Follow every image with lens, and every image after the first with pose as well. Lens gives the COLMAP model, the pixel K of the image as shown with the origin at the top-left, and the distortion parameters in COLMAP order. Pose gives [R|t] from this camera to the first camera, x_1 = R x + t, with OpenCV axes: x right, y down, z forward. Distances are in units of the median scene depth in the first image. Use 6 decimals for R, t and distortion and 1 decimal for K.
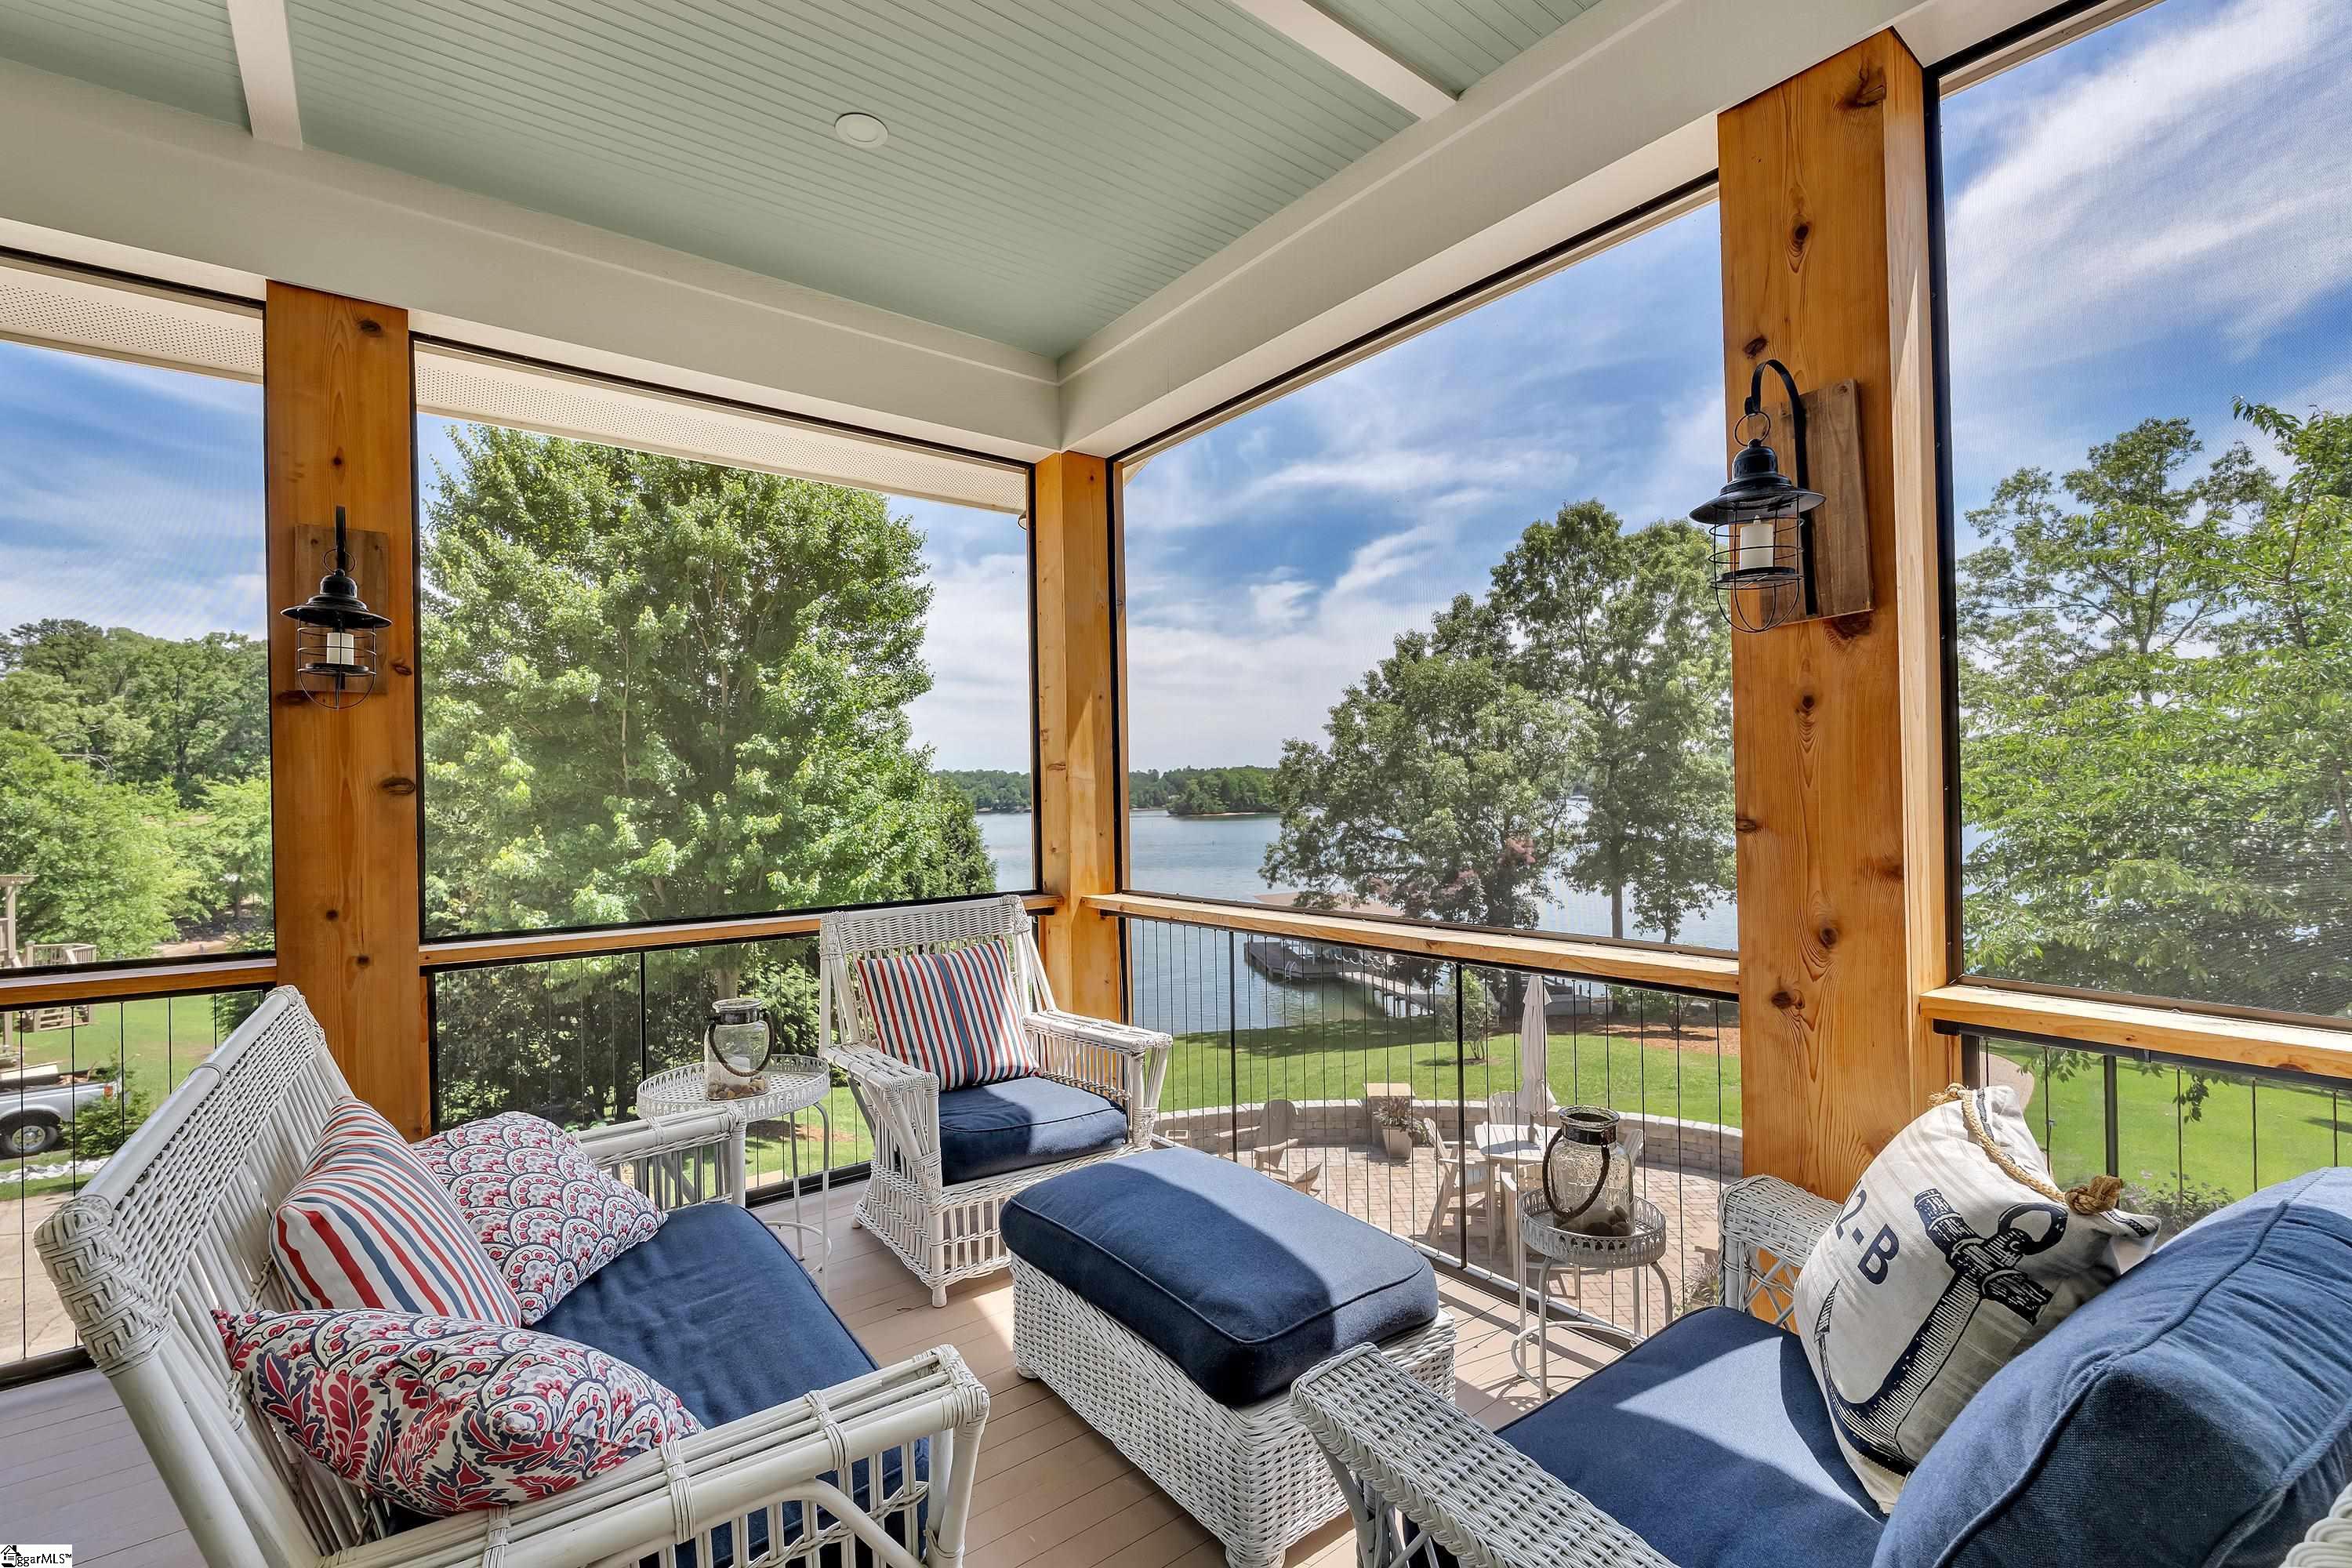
lens RADIAL K [[1013.4, 0, 1172.5], [0, 1013.4, 789.3], [0, 0, 1]] dist [-0.000037, 0.000498]
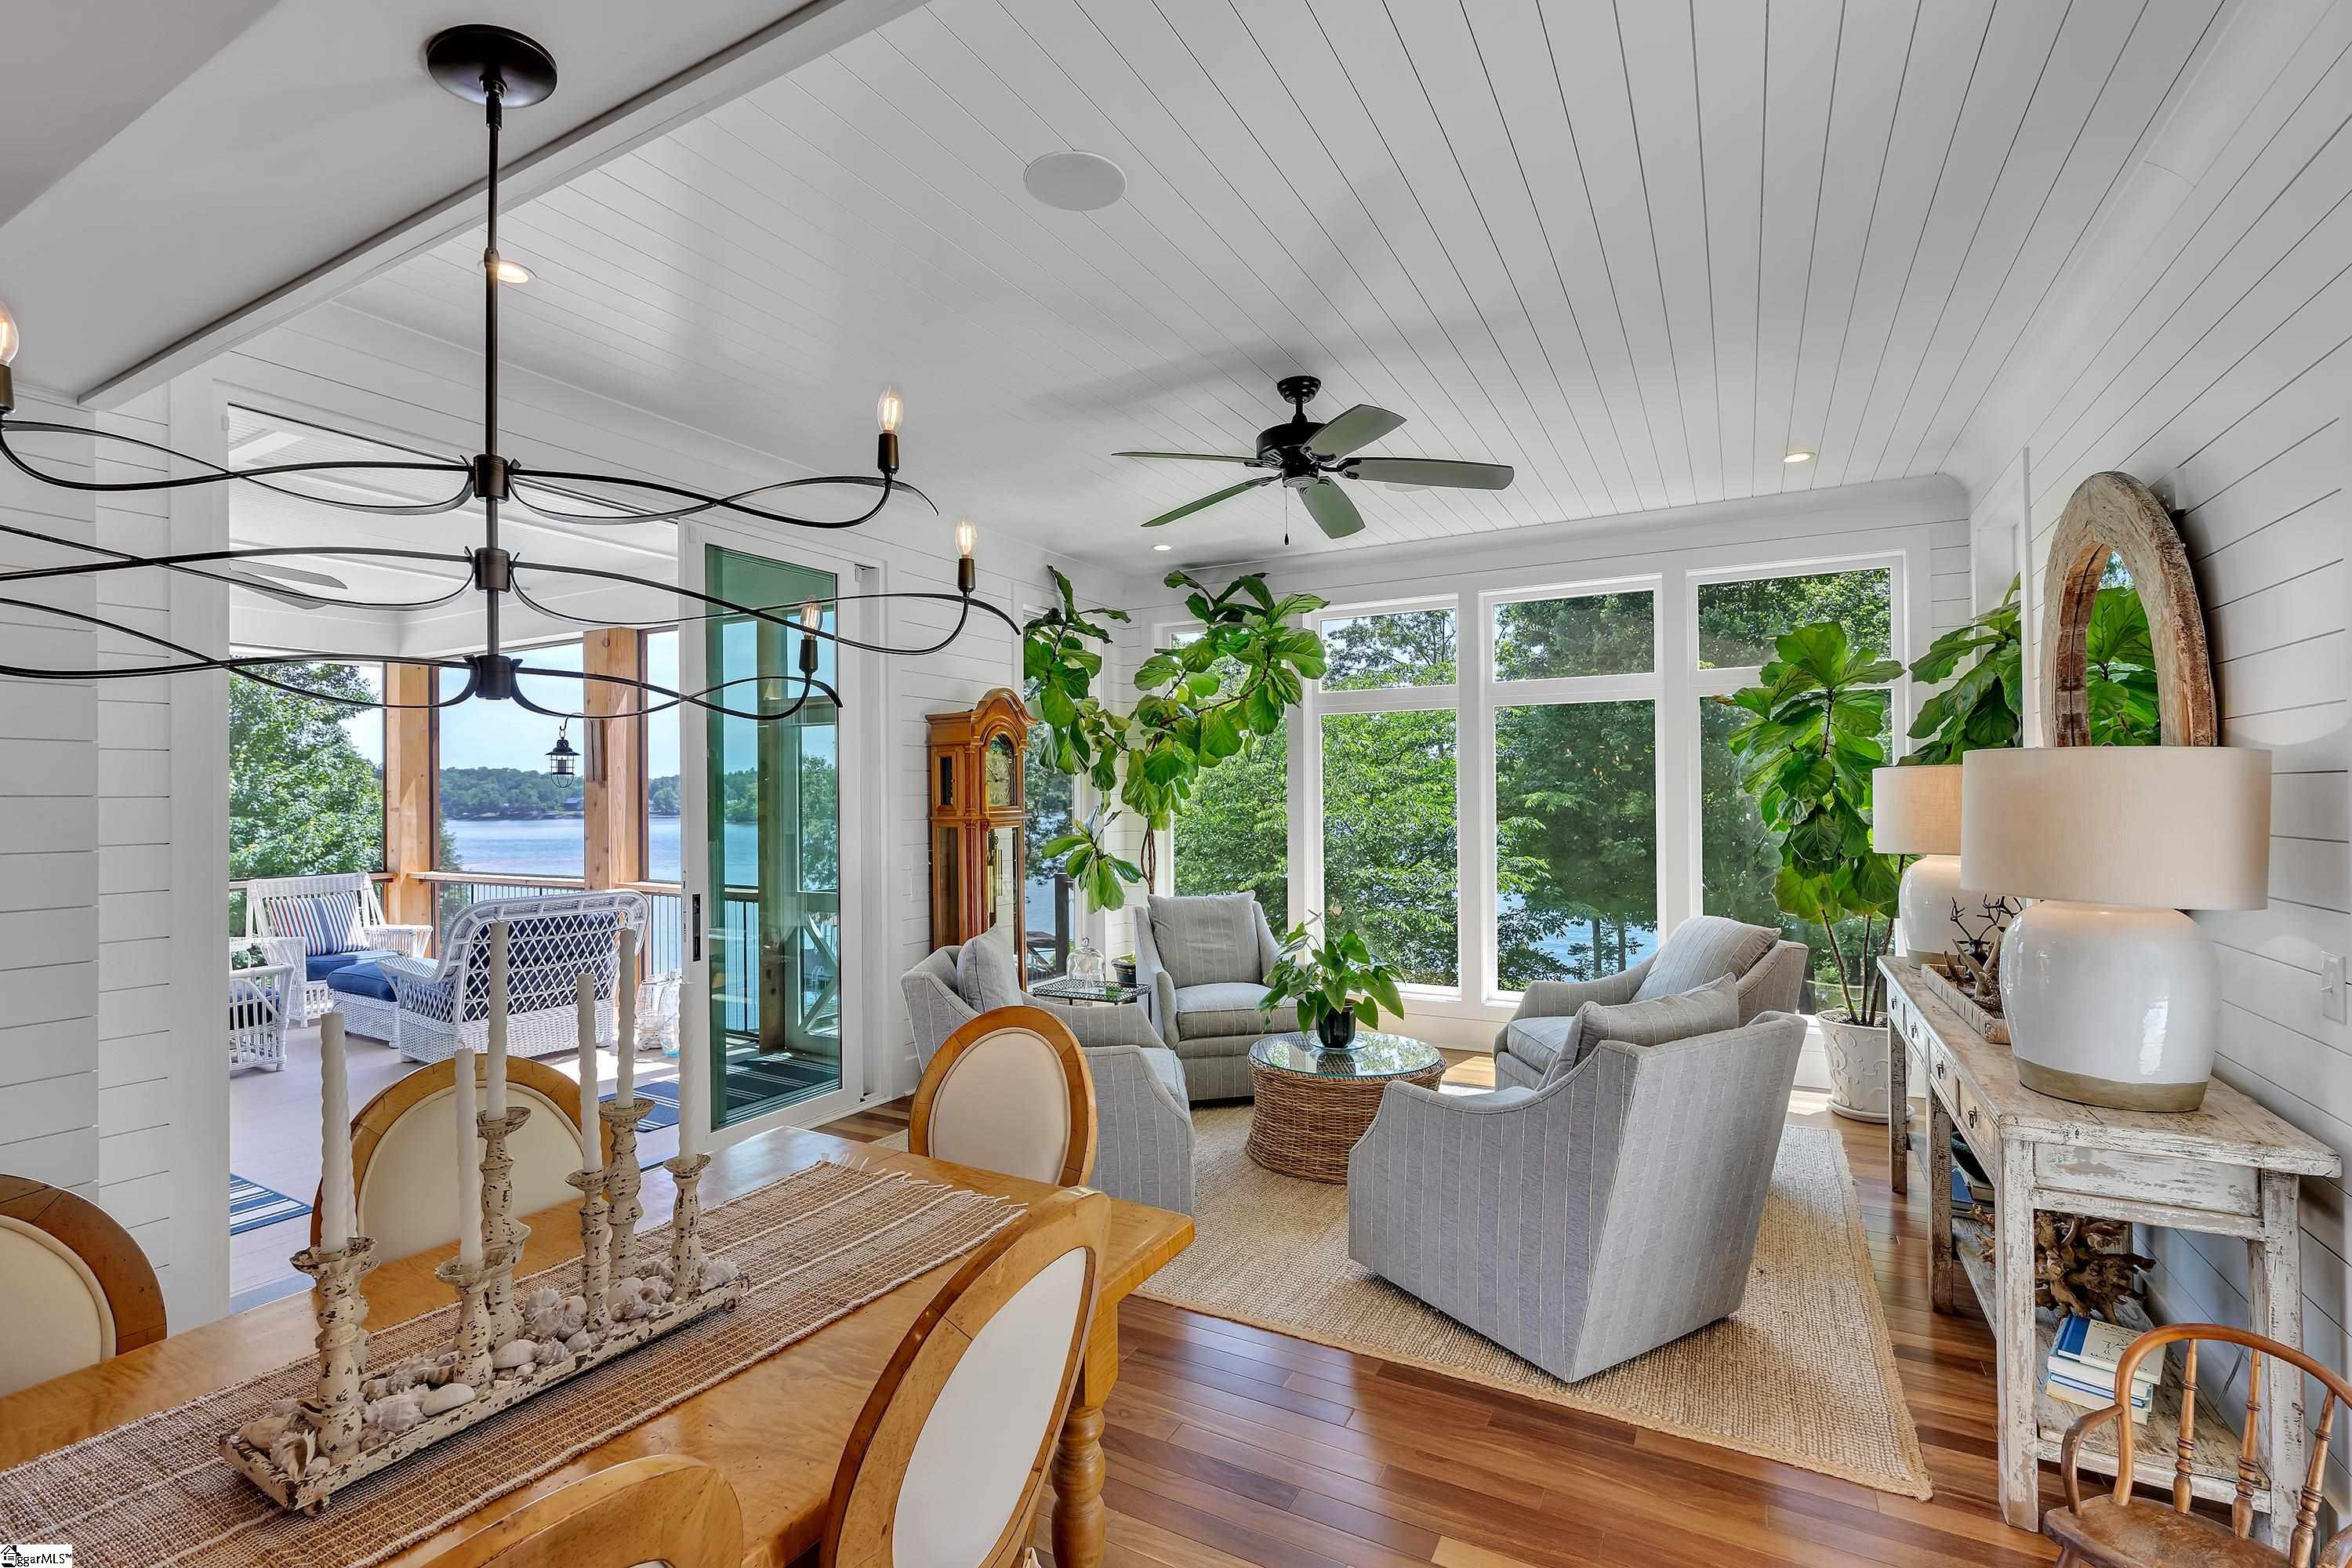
lens RADIAL K [[1042.2, 0, 1175.8], [0, 1042.2, 787.7], [0, 0, 1]] dist [-0.004273, 0.000204]
pose [[0.921460, 0.014619, 0.388199, 0.126543], [-0.011591, 0.999881, -0.010139, -0.015165], [-0.388301, 0.004843, 0.921520, -0.373210]]
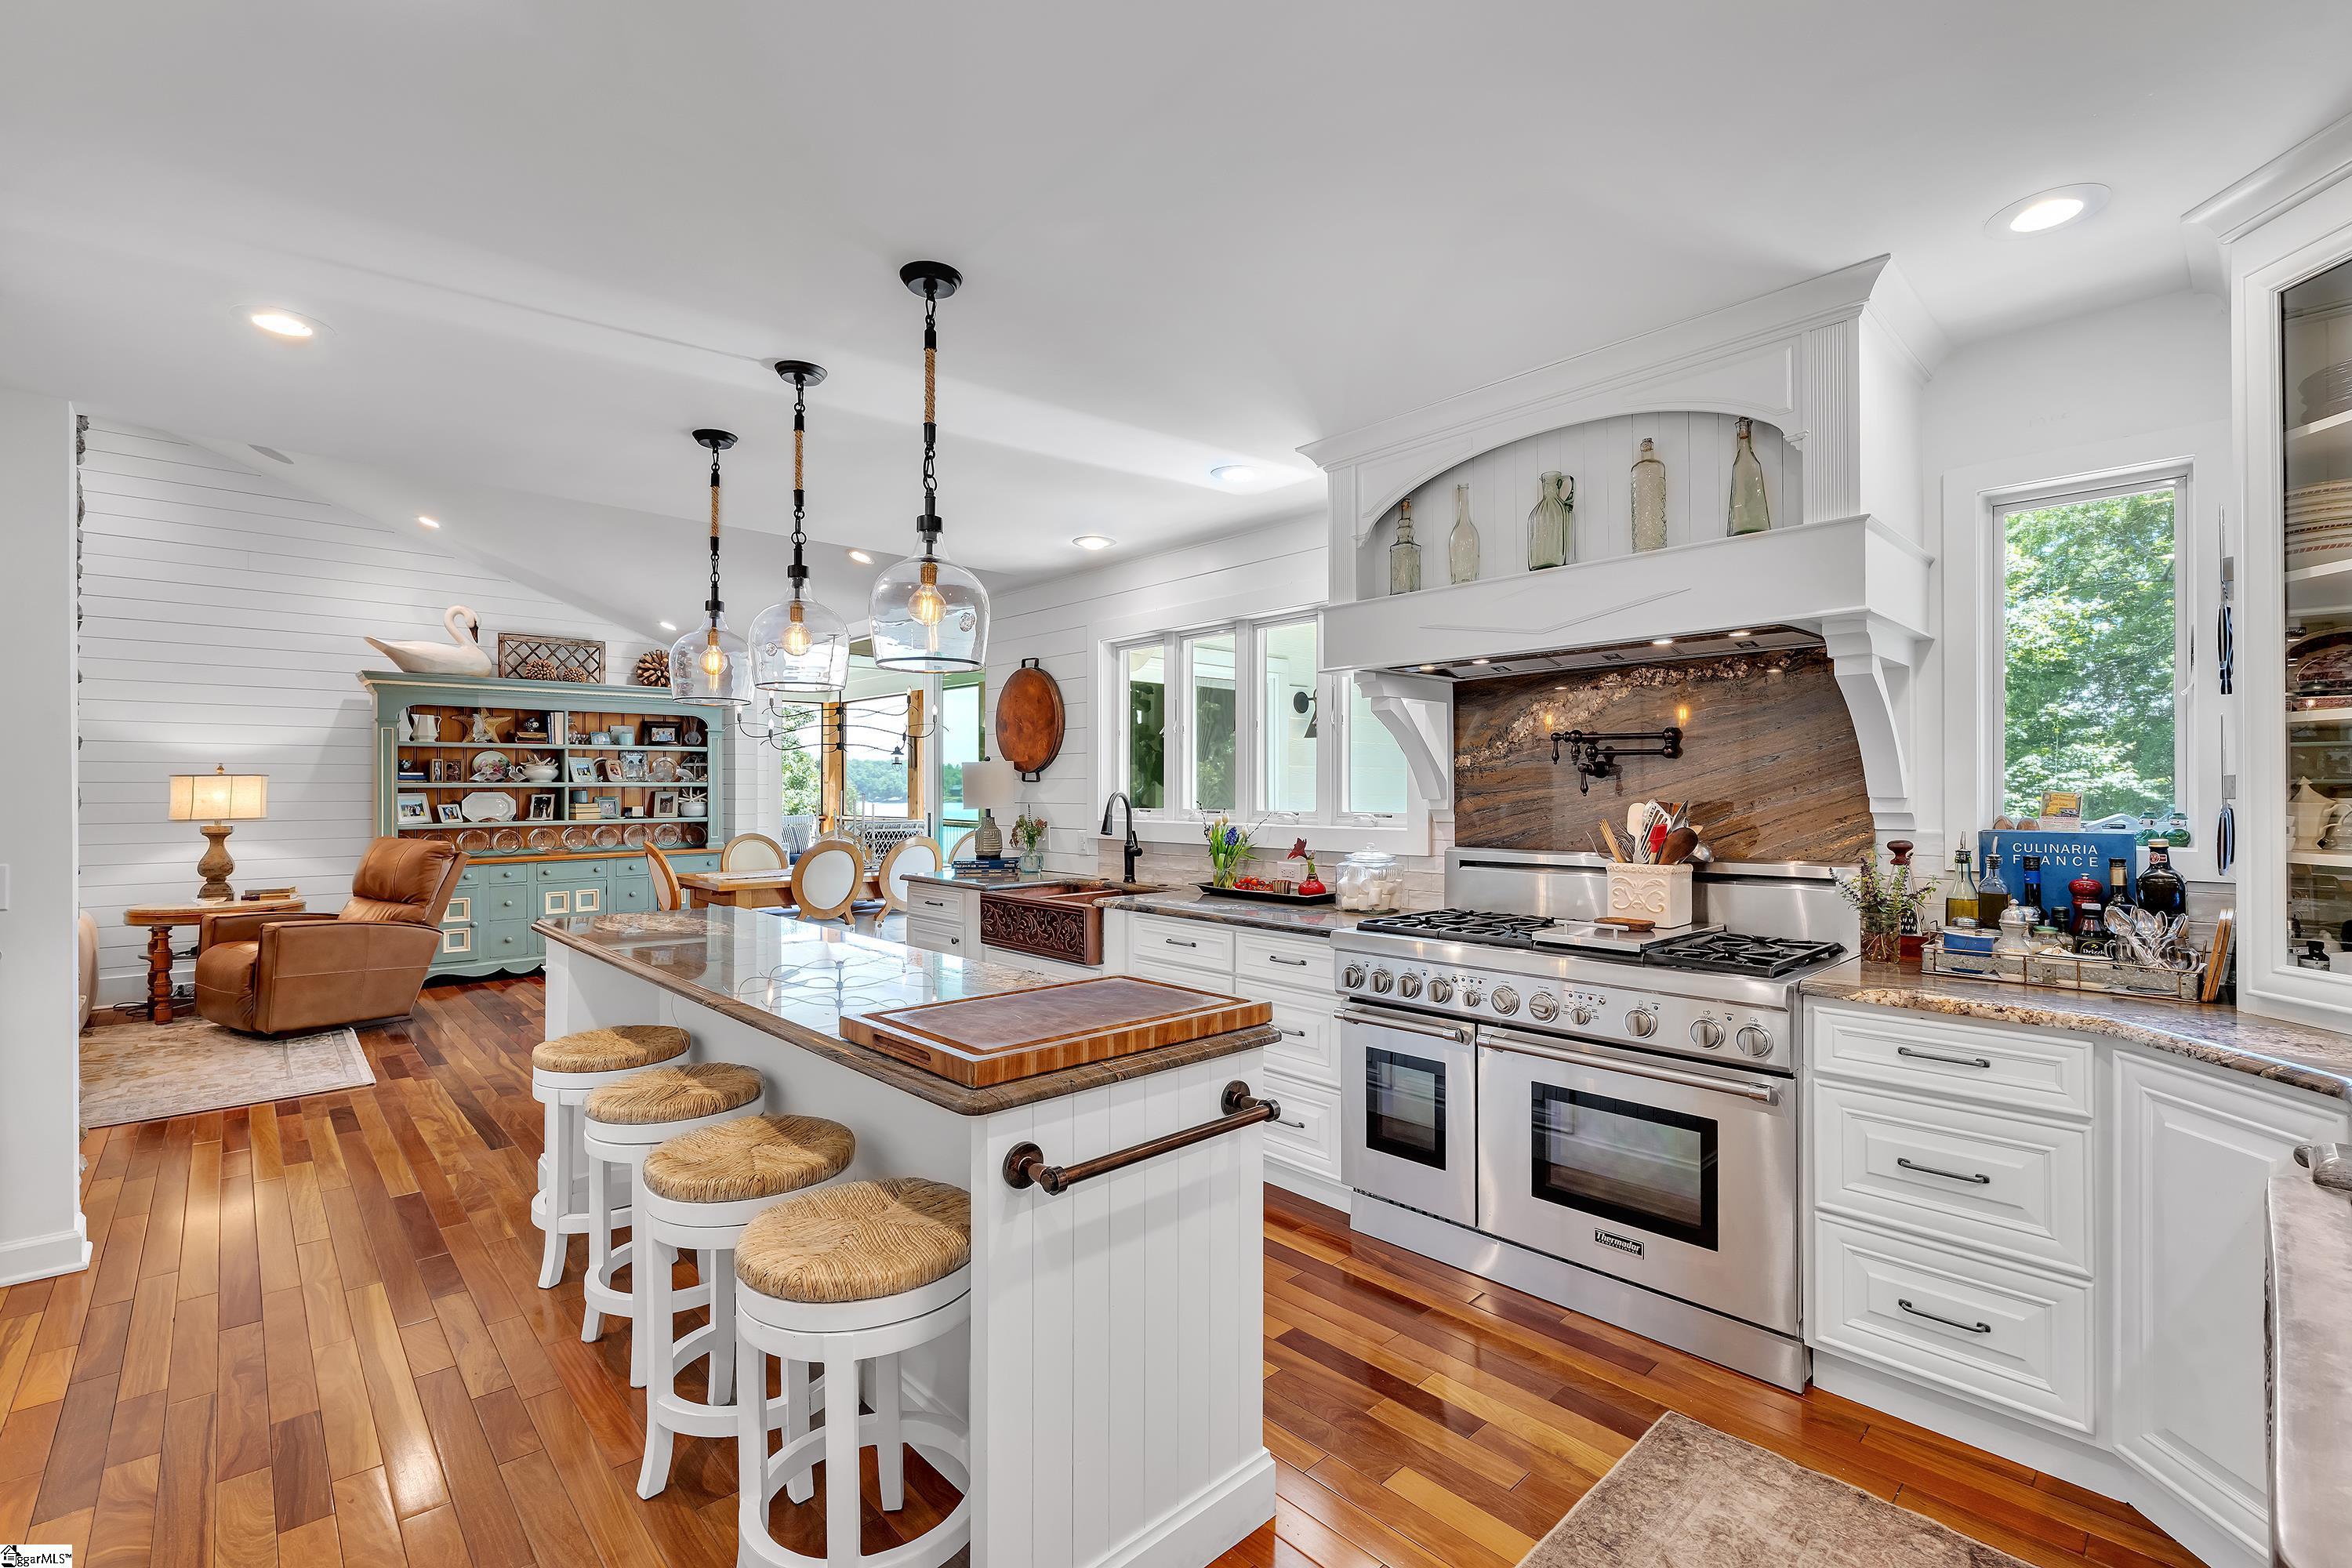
lens RADIAL K [[1018.1, 0, 1174.6], [0, 1018.1, 786.9], [0, 0, 1]] dist [-0.002460, -0.000658]
pose [[0.996517, 0.020756, 0.080771, 0.217544], [-0.021180, 0.999766, 0.004389, -0.011623], [-0.080661, -0.006085, 0.996723, -0.727838]]
